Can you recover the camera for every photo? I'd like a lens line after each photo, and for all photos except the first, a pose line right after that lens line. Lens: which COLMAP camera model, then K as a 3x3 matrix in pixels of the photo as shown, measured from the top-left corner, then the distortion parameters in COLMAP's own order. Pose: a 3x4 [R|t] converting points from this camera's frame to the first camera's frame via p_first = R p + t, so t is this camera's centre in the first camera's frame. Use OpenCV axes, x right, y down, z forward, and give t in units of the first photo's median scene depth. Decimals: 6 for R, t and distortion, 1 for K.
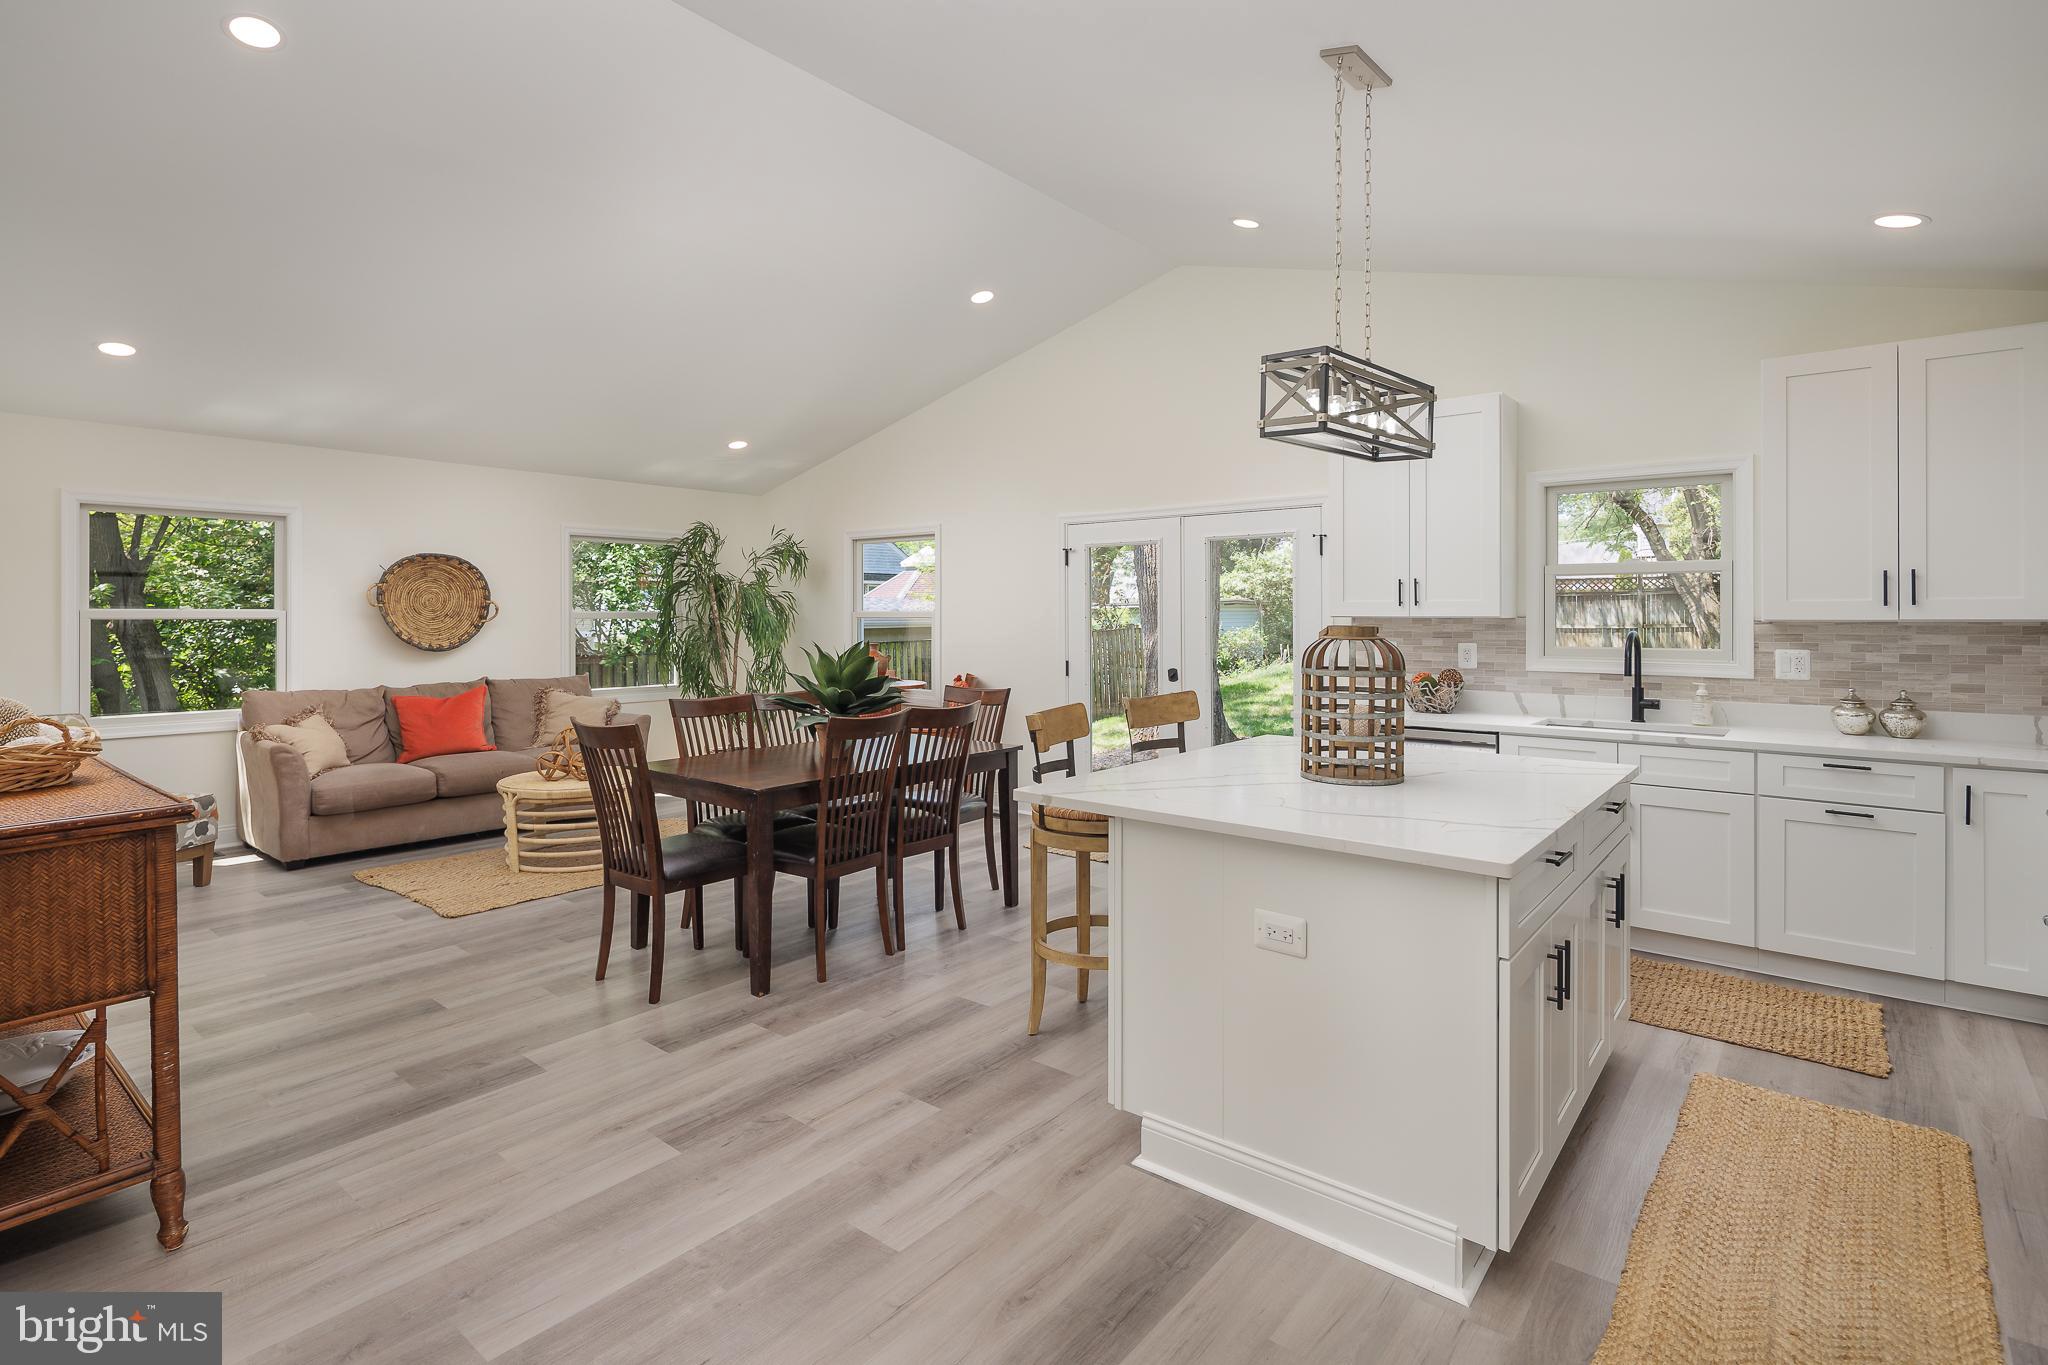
lens RADIAL K [[1012.4, 0, 1025.4], [0, 1012.4, 606.5], [0, 0, 1]] dist [0.001094, -0.000383]
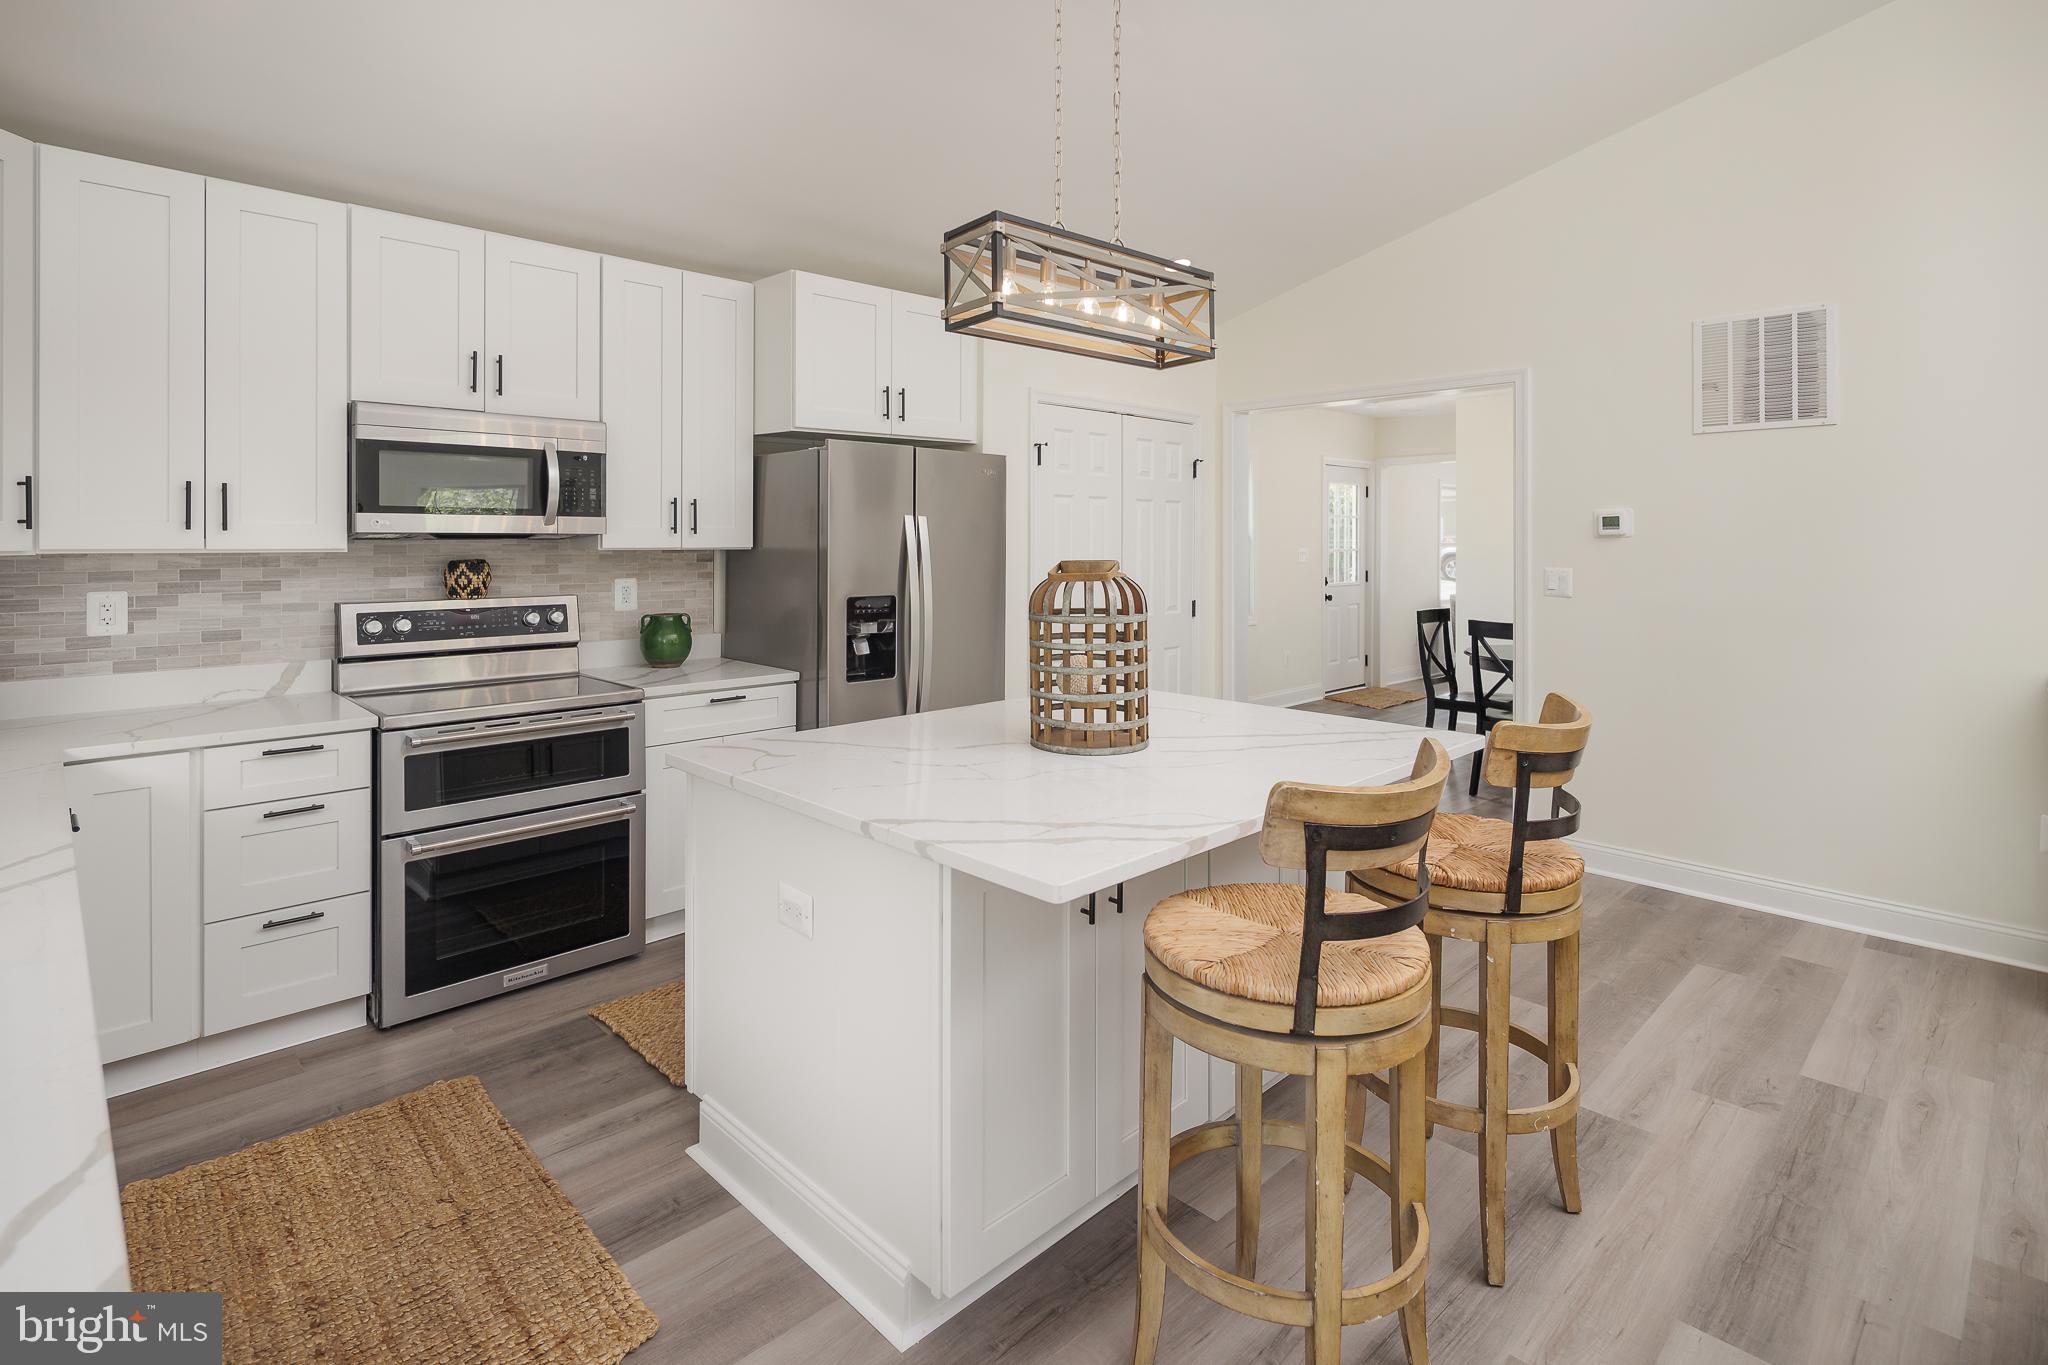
lens RADIAL K [[1029.2, 0, 1034.6], [0, 1029.2, 556.7], [0, 0, 1]] dist [0.001815, -0.000710]
pose [[-0.995112, -0.002799, 0.098711, 0.290713], [-0.001130, 0.999856, 0.016961, 0.002654], [-0.098745, 0.016766, -0.994972, 1.878011]]
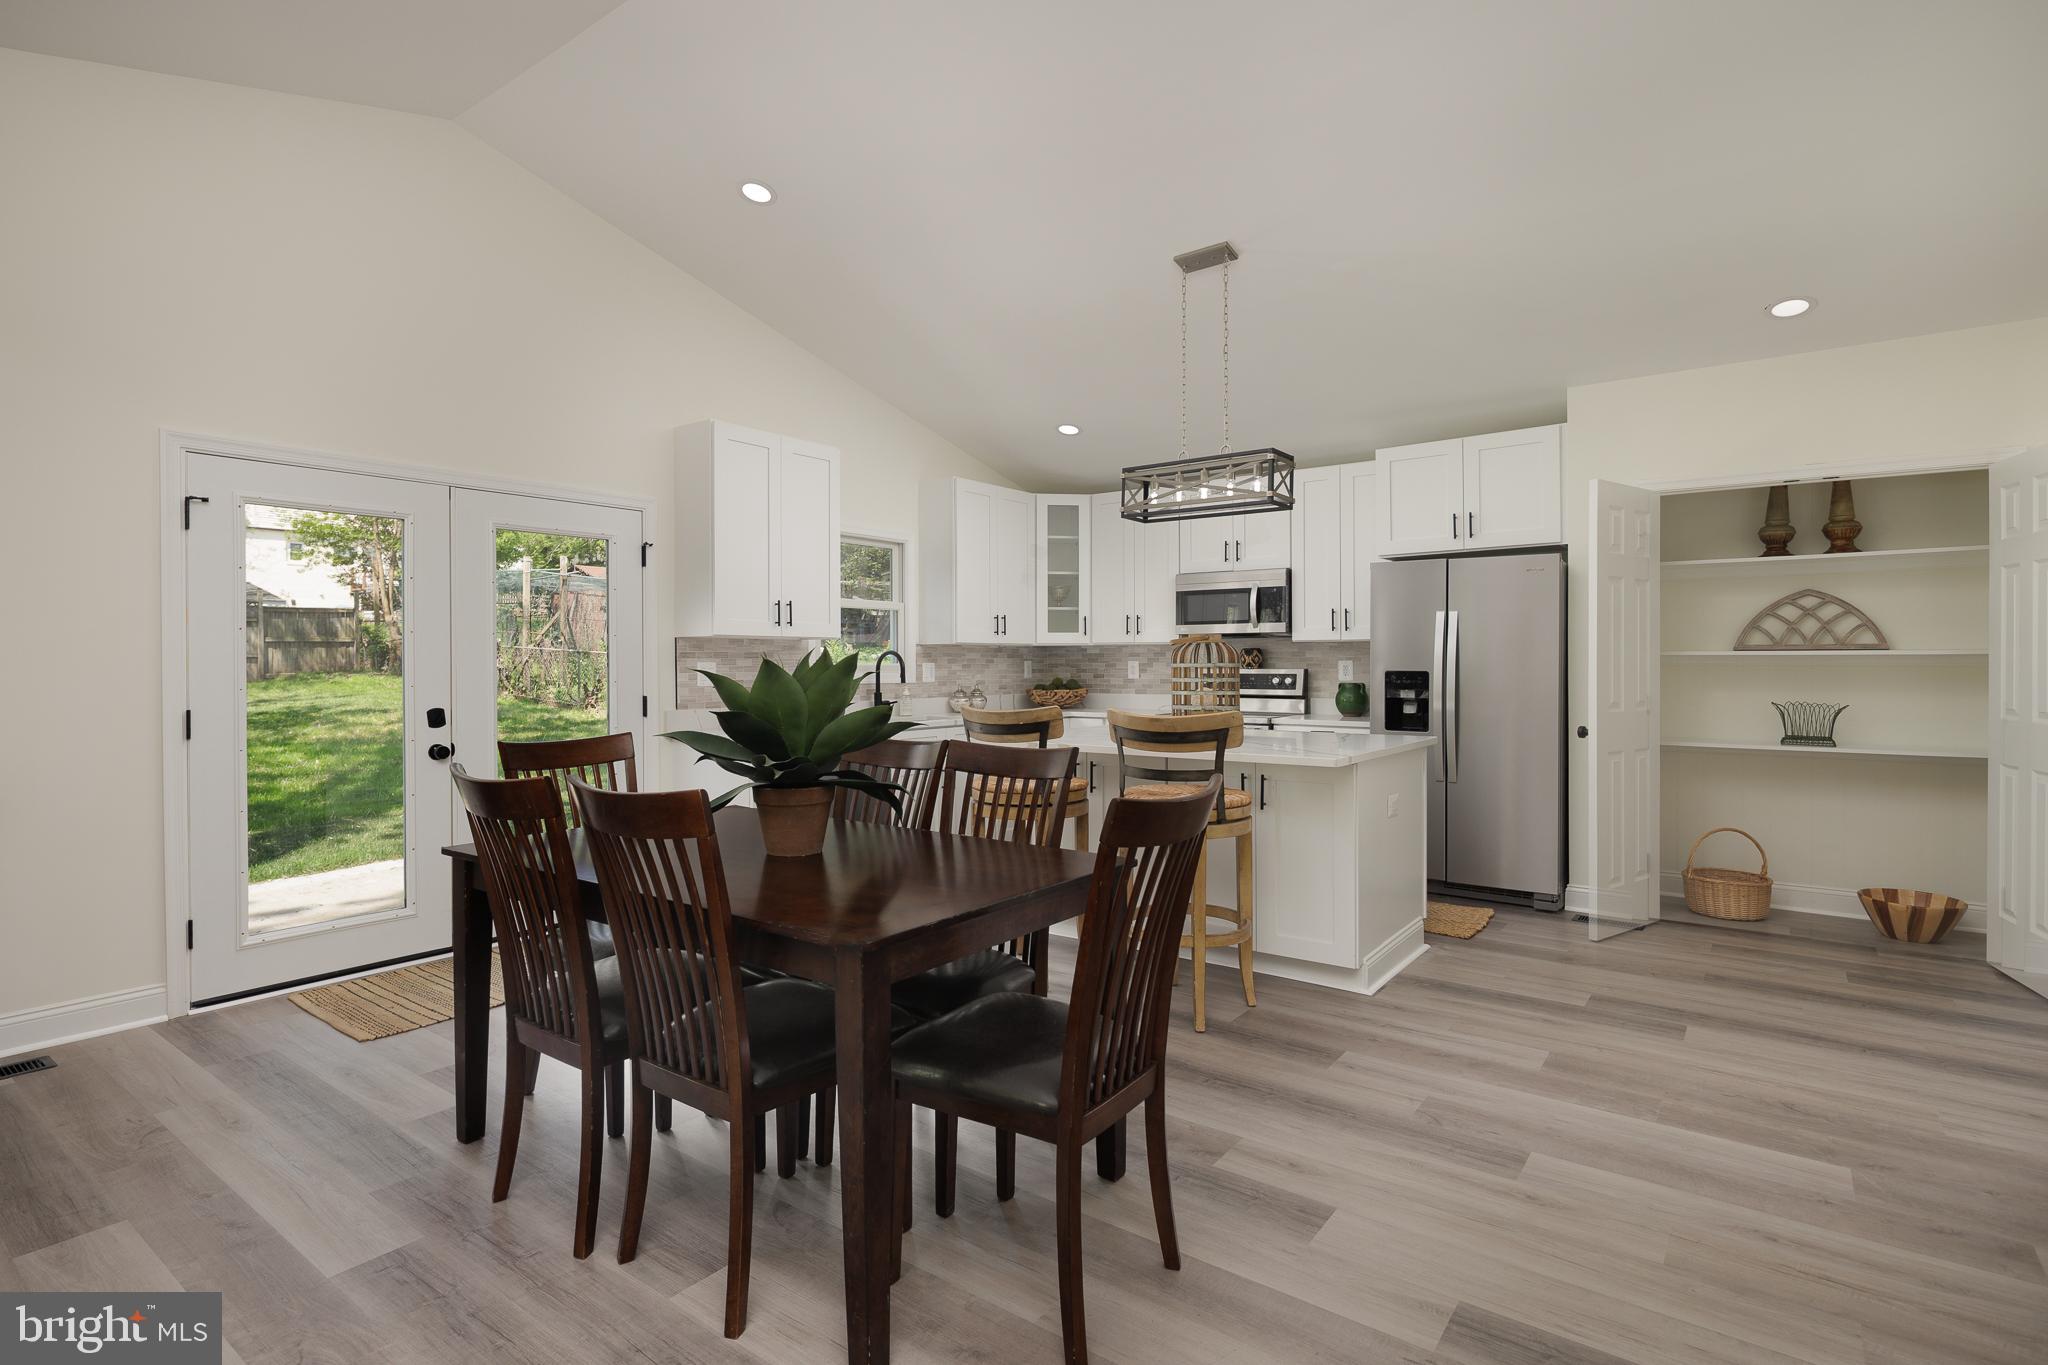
lens RADIAL K [[1002.7, 0, 986.5], [0, 1002.7, 678.8], [0, 0, 1]] dist [0.001434, -0.004666]
pose [[-0.029075, -0.014874, 0.999467, -1.148206], [0.001105, 0.999888, 0.014912, 0.062394], [-0.999577, 0.001538, -0.029056, 1.389831]]
